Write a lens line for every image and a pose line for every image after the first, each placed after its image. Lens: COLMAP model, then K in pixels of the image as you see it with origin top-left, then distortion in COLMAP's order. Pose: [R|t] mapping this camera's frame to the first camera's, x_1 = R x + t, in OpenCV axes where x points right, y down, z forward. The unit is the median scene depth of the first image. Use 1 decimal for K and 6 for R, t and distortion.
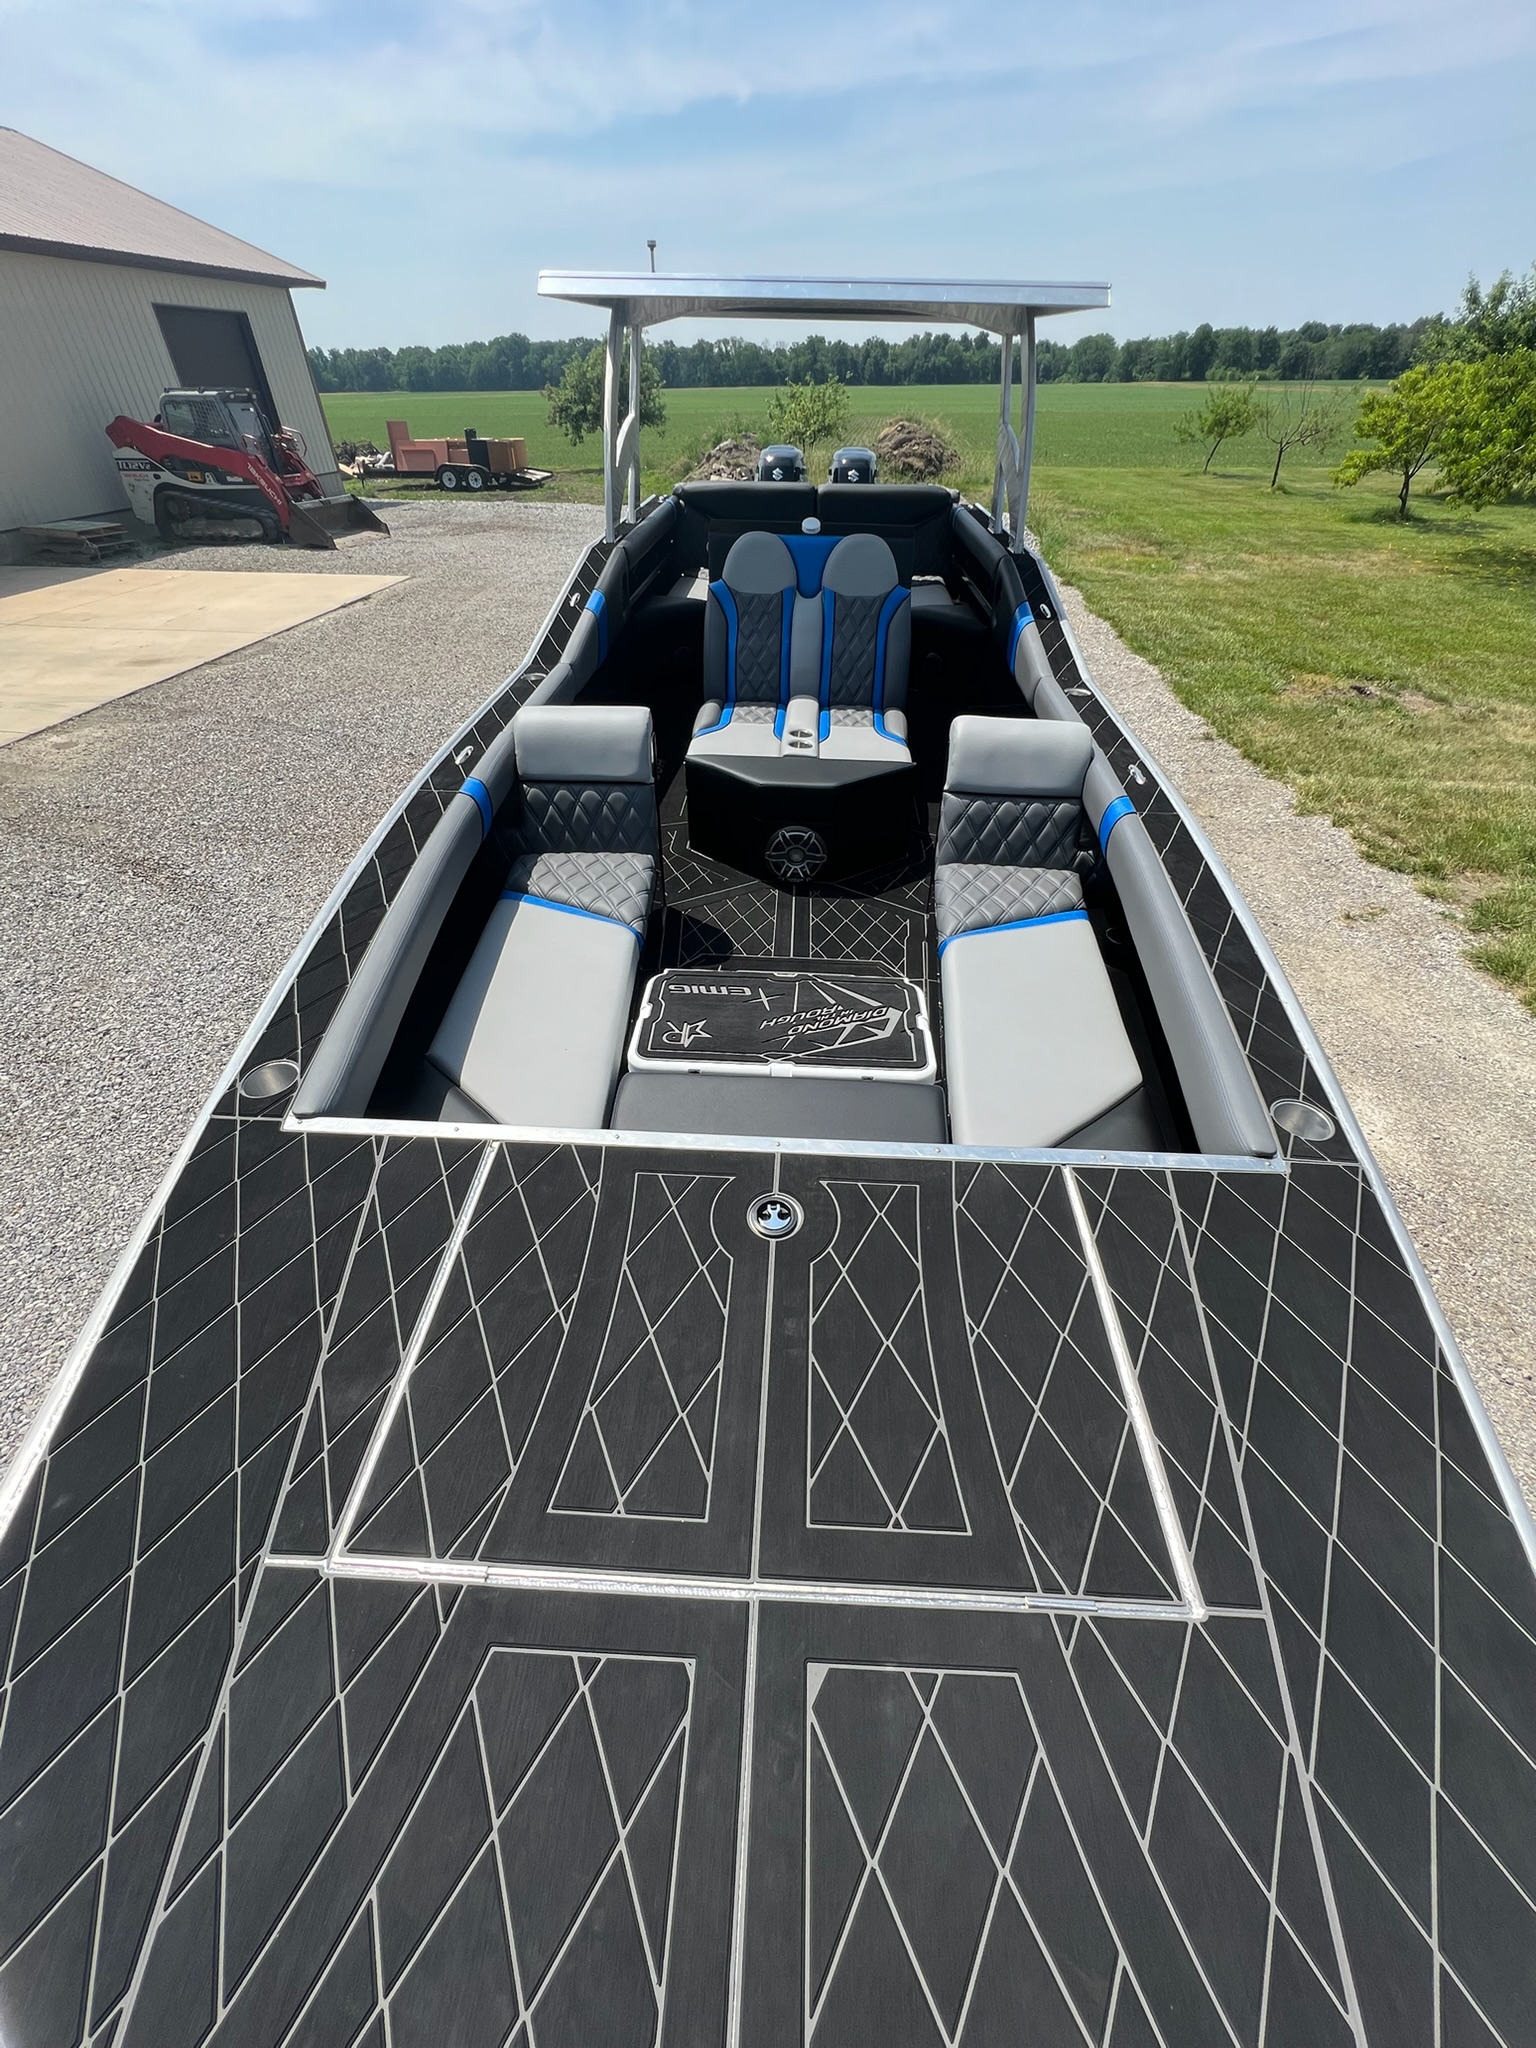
lens RADIAL K [[818.8, 0, 772.4], [0, 818.8, 1027.8], [0, 0, 1]] dist [-0.003243, 0.000102]
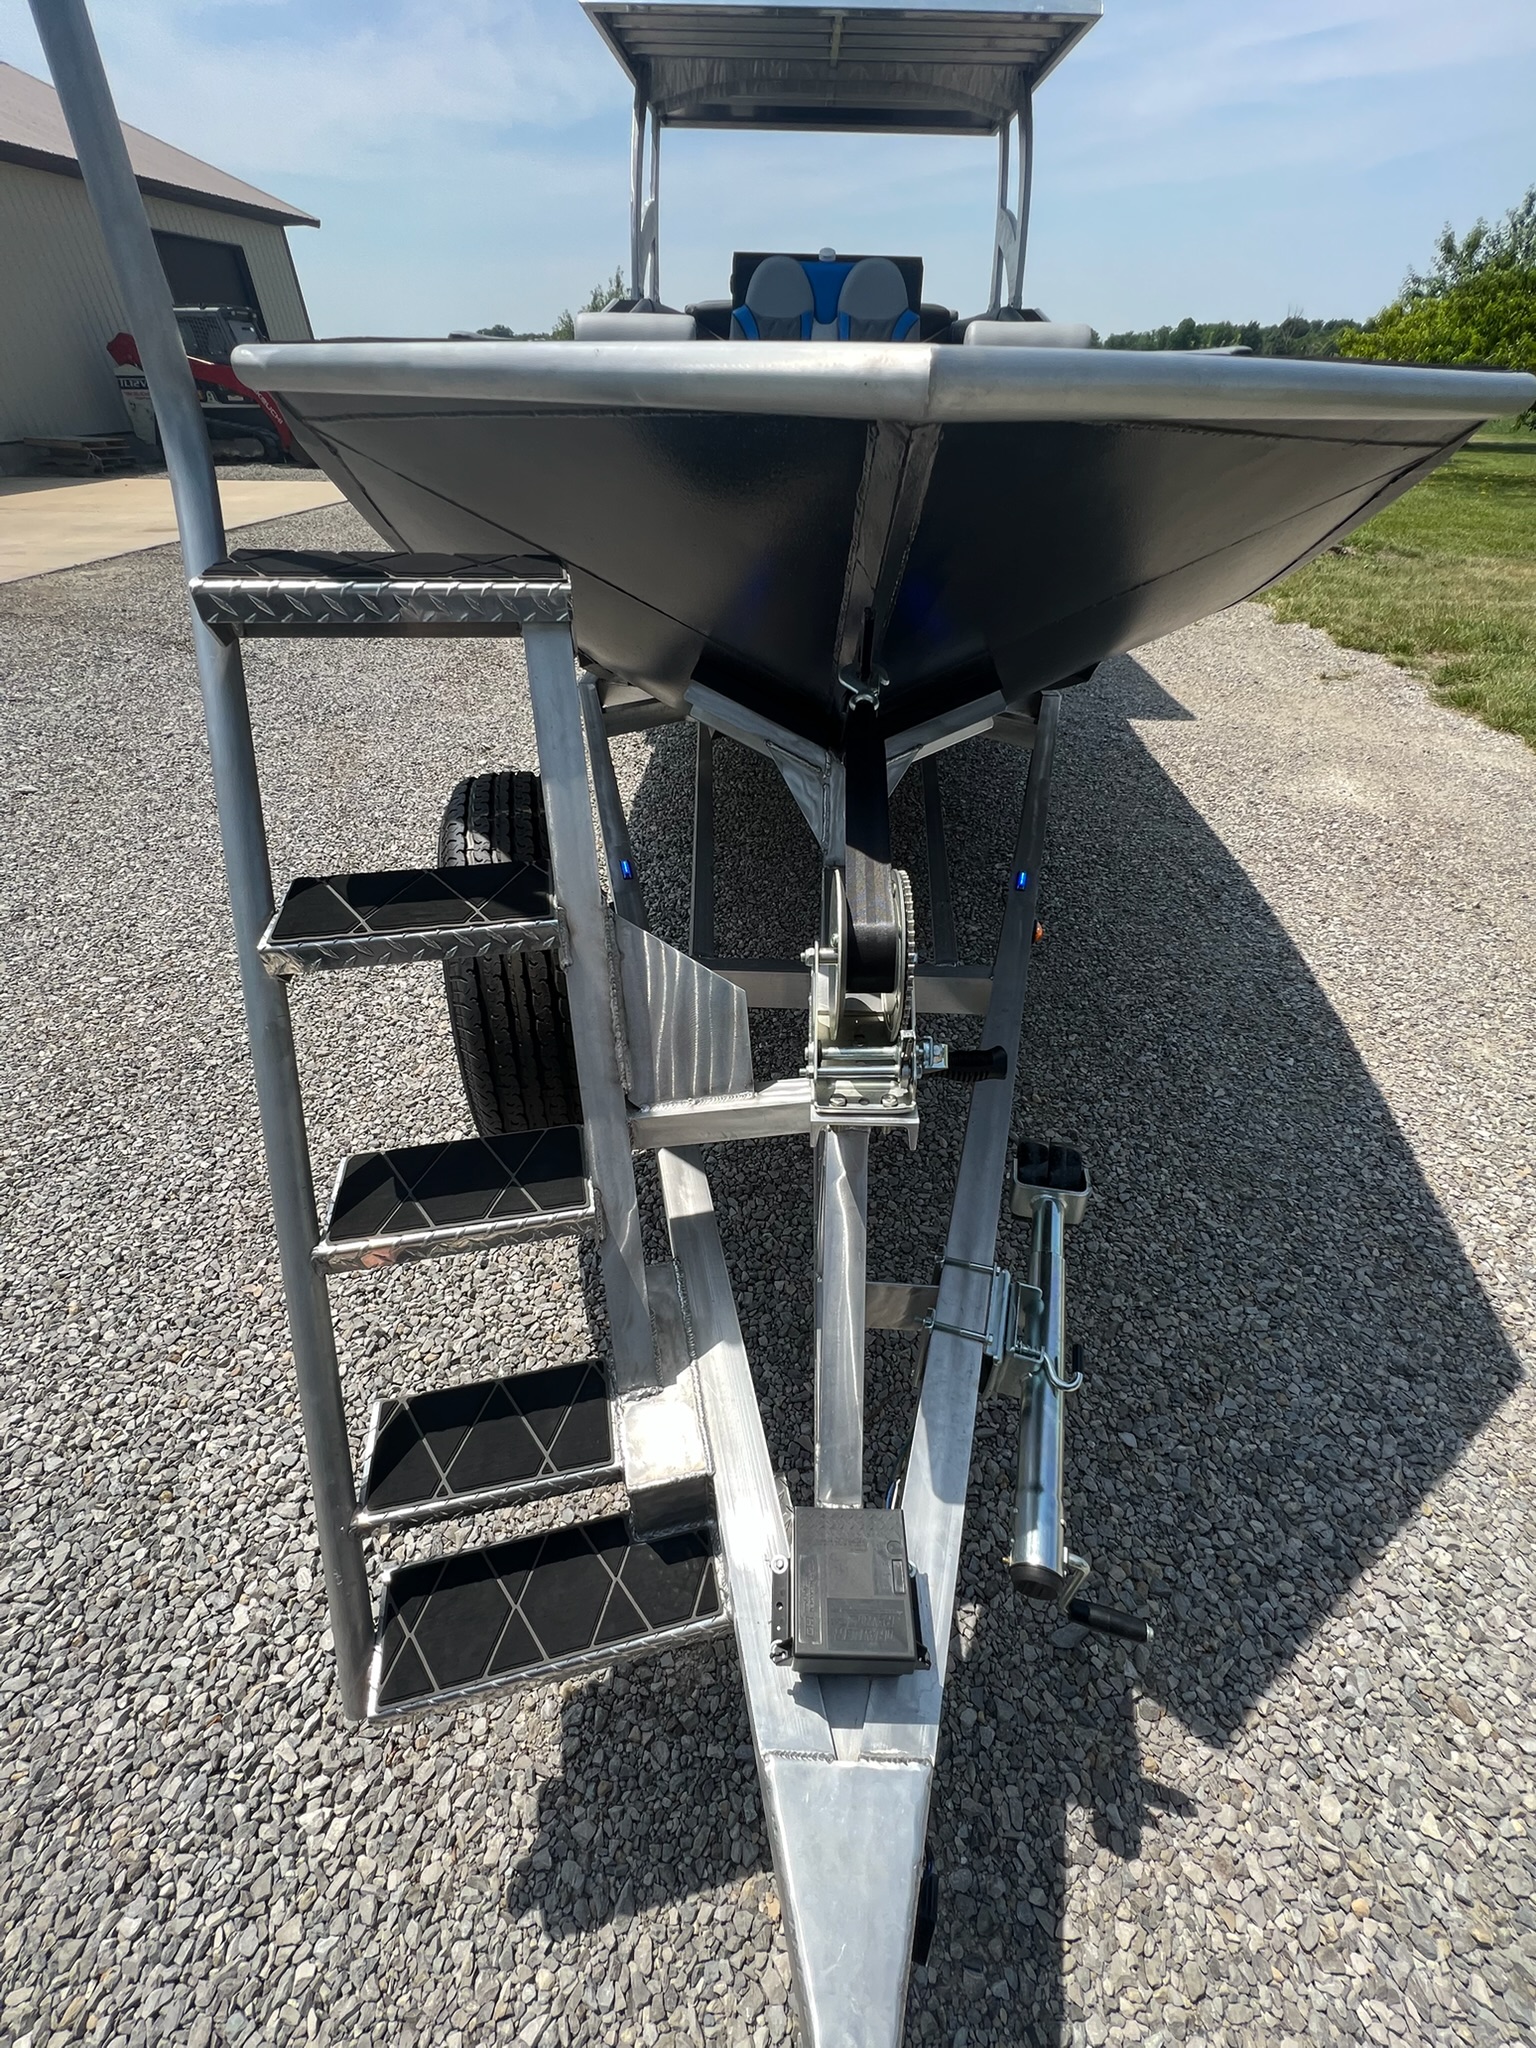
lens RADIAL K [[818.8, 0, 771.0], [0, 818.8, 1024.6], [0, 0, 1]] dist [-0.003243, 0.000102]
pose [[0.999908, -0.007280, 0.011479, -0.029933], [0.007242, 0.999968, 0.003419, 0.262709], [-0.011503, -0.003336, 0.999928, -0.054082]]
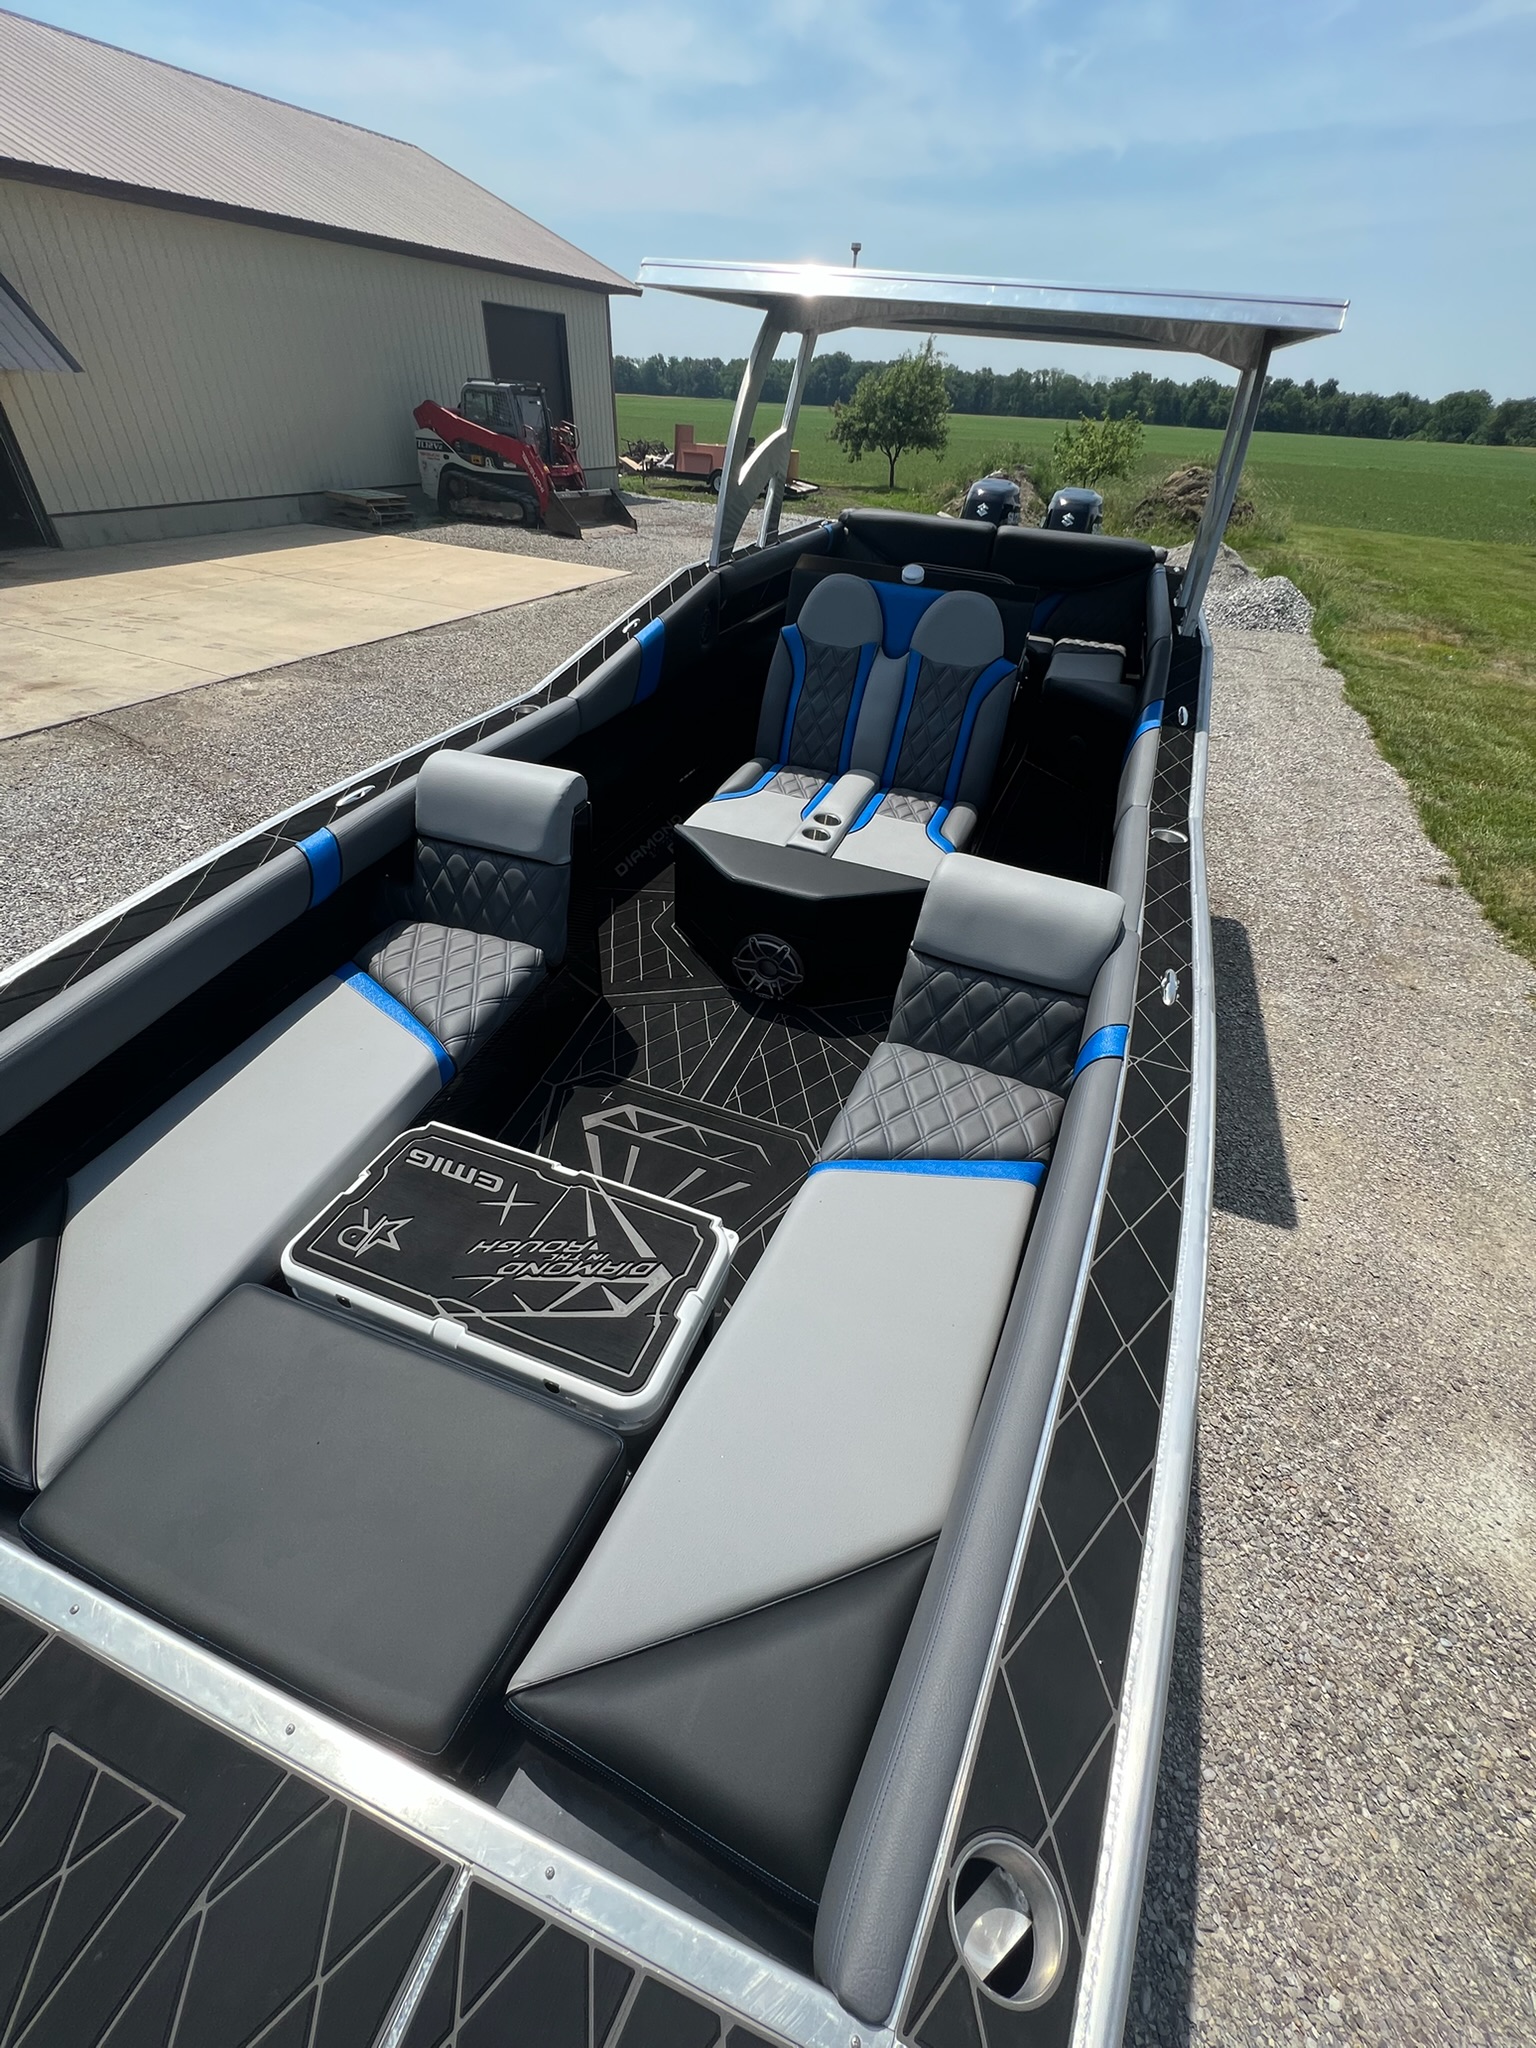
lens RADIAL K [[818.8, 0, 768.8], [0, 818.8, 1028.0], [0, 0, 1]] dist [-0.003243, 0.000102]
pose [[0.953711, 0.222802, -0.201977, 0.117851], [-0.226237, 0.974052, 0.006219, -0.089098], [0.198122, 0.039764, 0.979370, 0.113599]]
